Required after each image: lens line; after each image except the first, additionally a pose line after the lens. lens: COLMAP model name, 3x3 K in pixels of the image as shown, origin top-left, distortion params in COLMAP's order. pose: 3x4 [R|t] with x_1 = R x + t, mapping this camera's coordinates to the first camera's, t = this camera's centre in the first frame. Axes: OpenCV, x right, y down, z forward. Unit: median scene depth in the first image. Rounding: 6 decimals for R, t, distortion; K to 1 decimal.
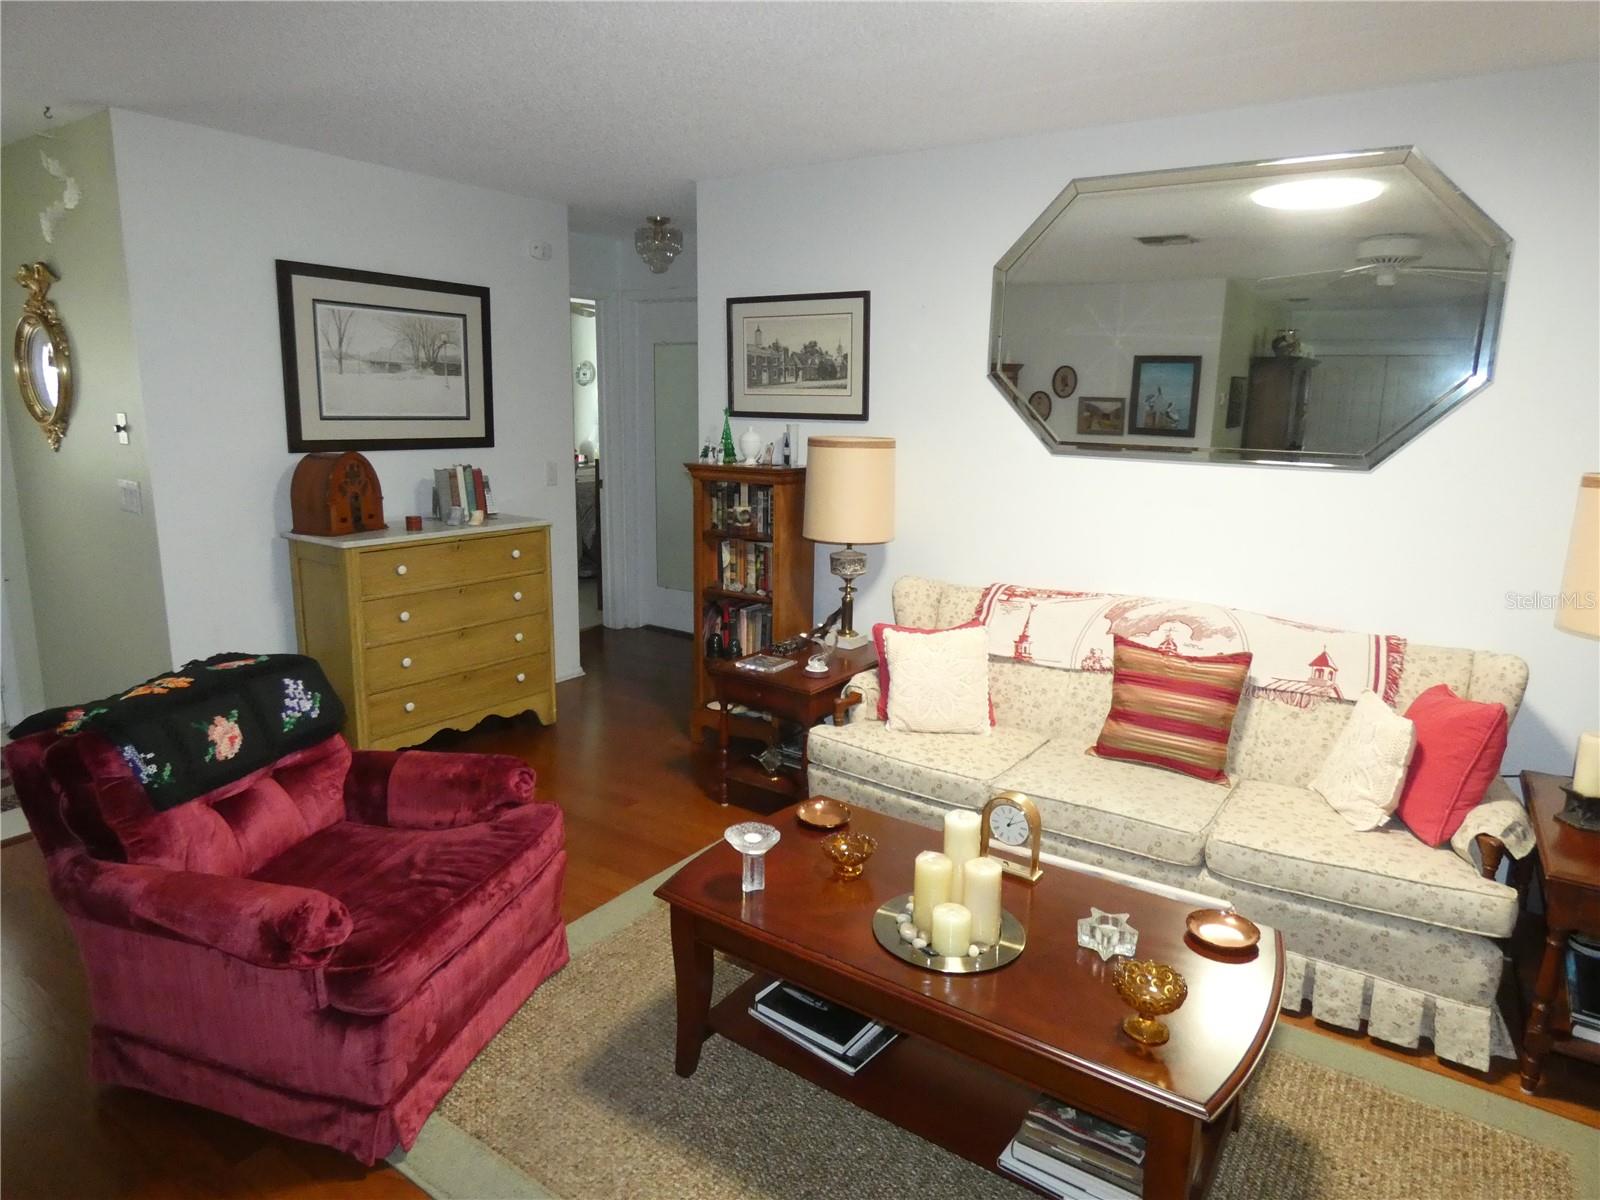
lens RADIAL K [[965.5, 0, 800.3], [0, 965.5, 595.0], [0, 0, 1]] dist [0.003476, -0.005202]
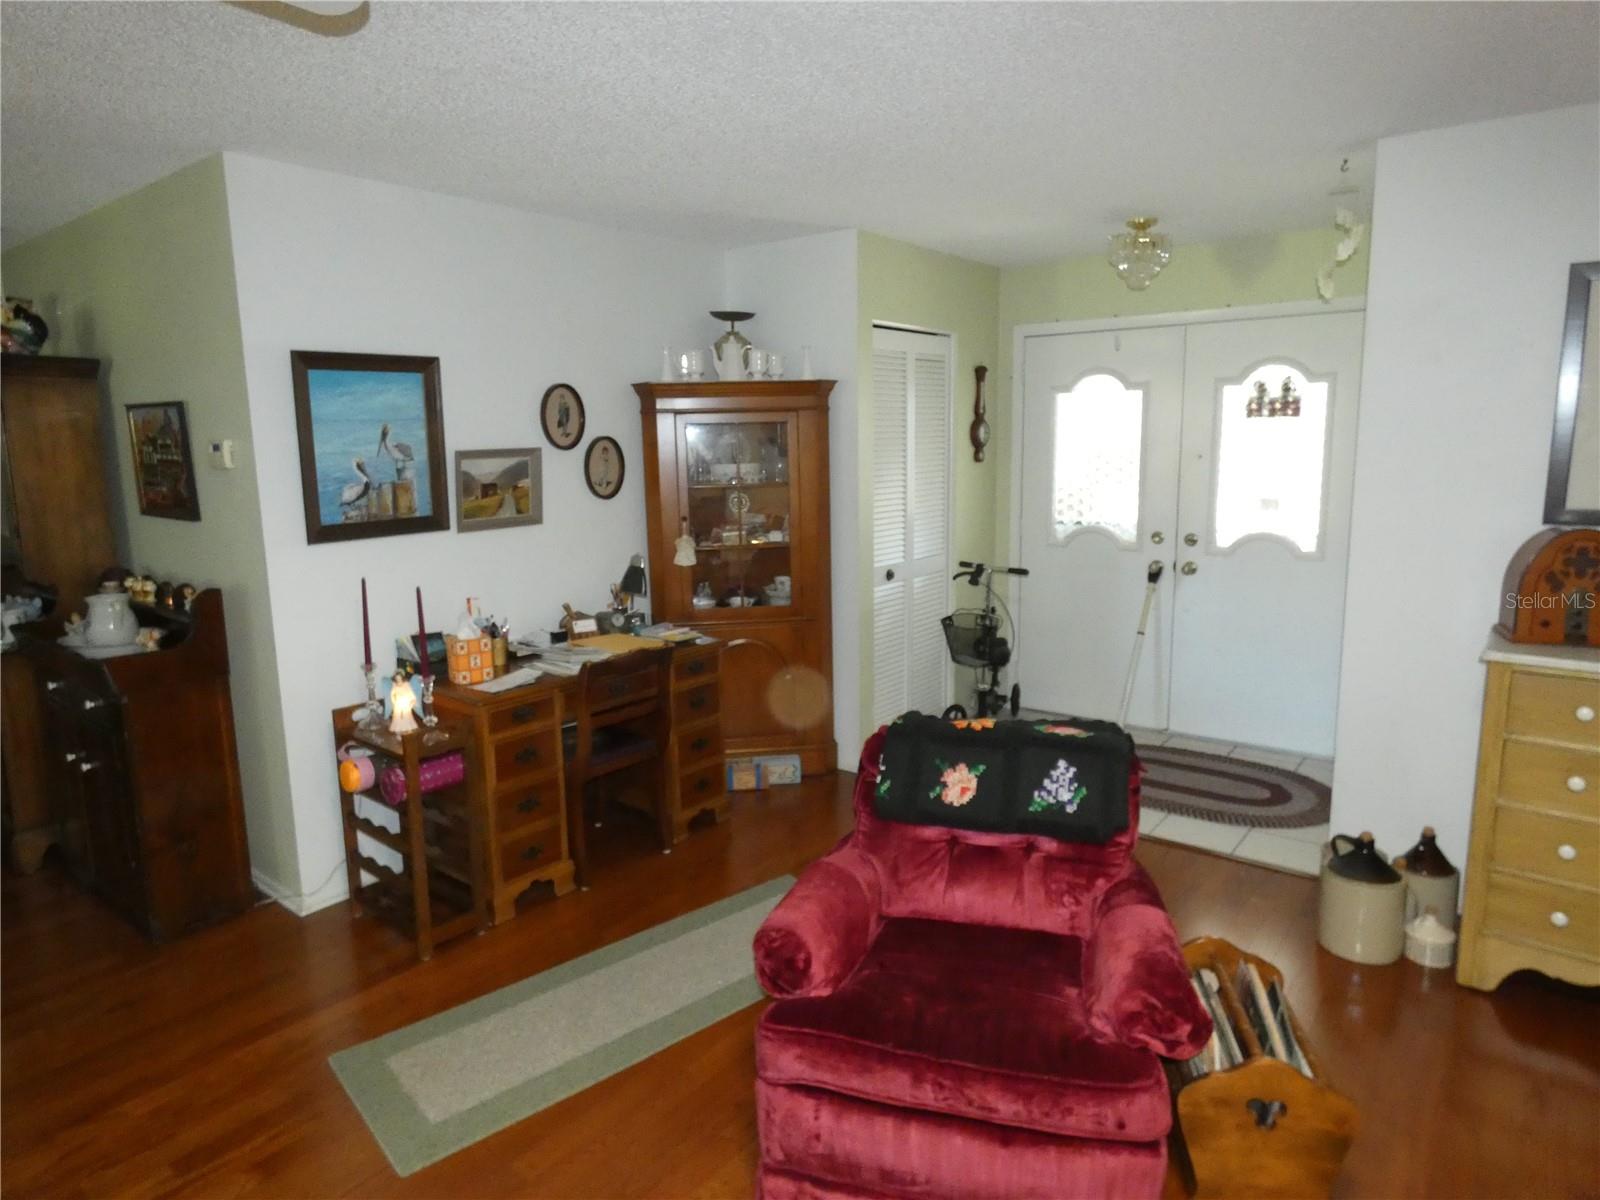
lens RADIAL K [[965.5, 0, 802.5], [0, 965.5, 600.5], [0, 0, 1]] dist [0.003476, -0.005202]
pose [[-0.075245, 0.139347, -0.987381, 0.457669], [-0.179918, 0.972040, 0.150893, -0.189745], [0.980800, 0.189001, -0.048070, 0.937670]]
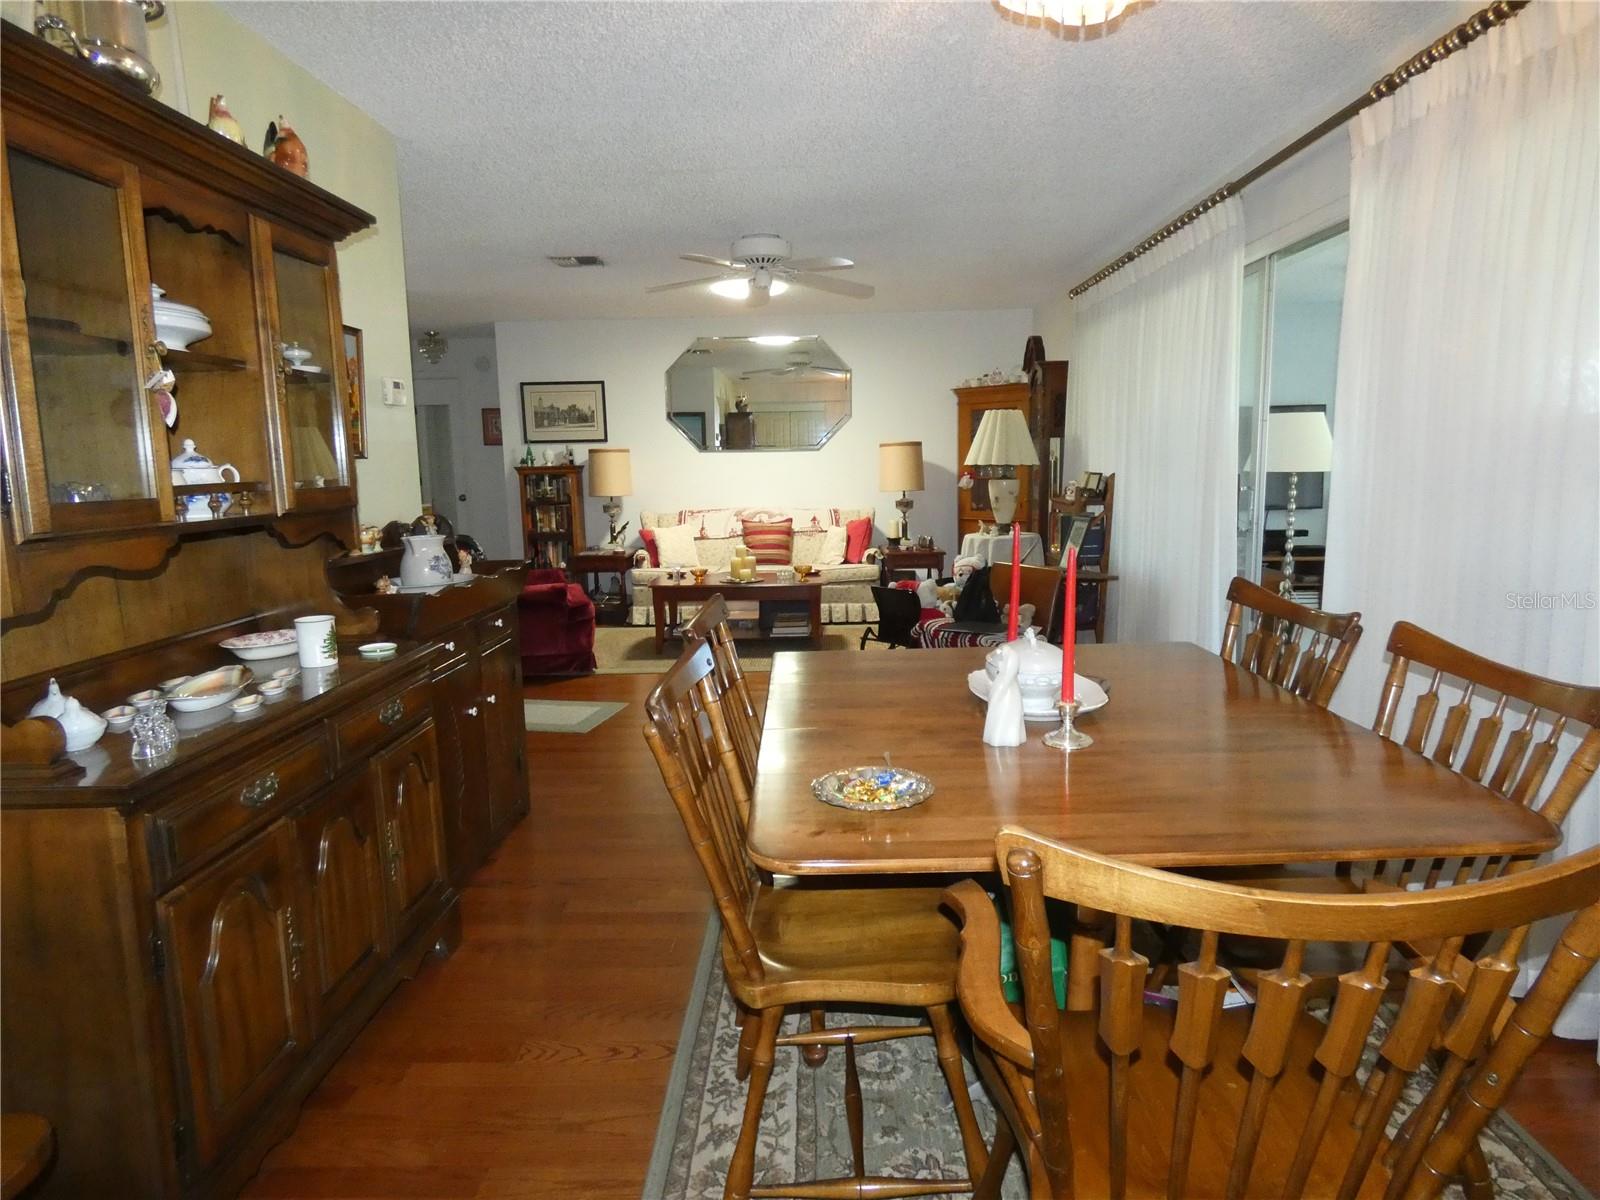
lens RADIAL K [[965.5, 0, 802.0], [0, 965.5, 602.7], [0, 0, 1]] dist [0.003476, -0.005202]
pose [[0.840659, -0.112736, 0.529700, -0.697340], [0.141004, 0.989922, -0.013095, 0.241476], [-0.522886, 0.085698, 0.848084, -0.925496]]
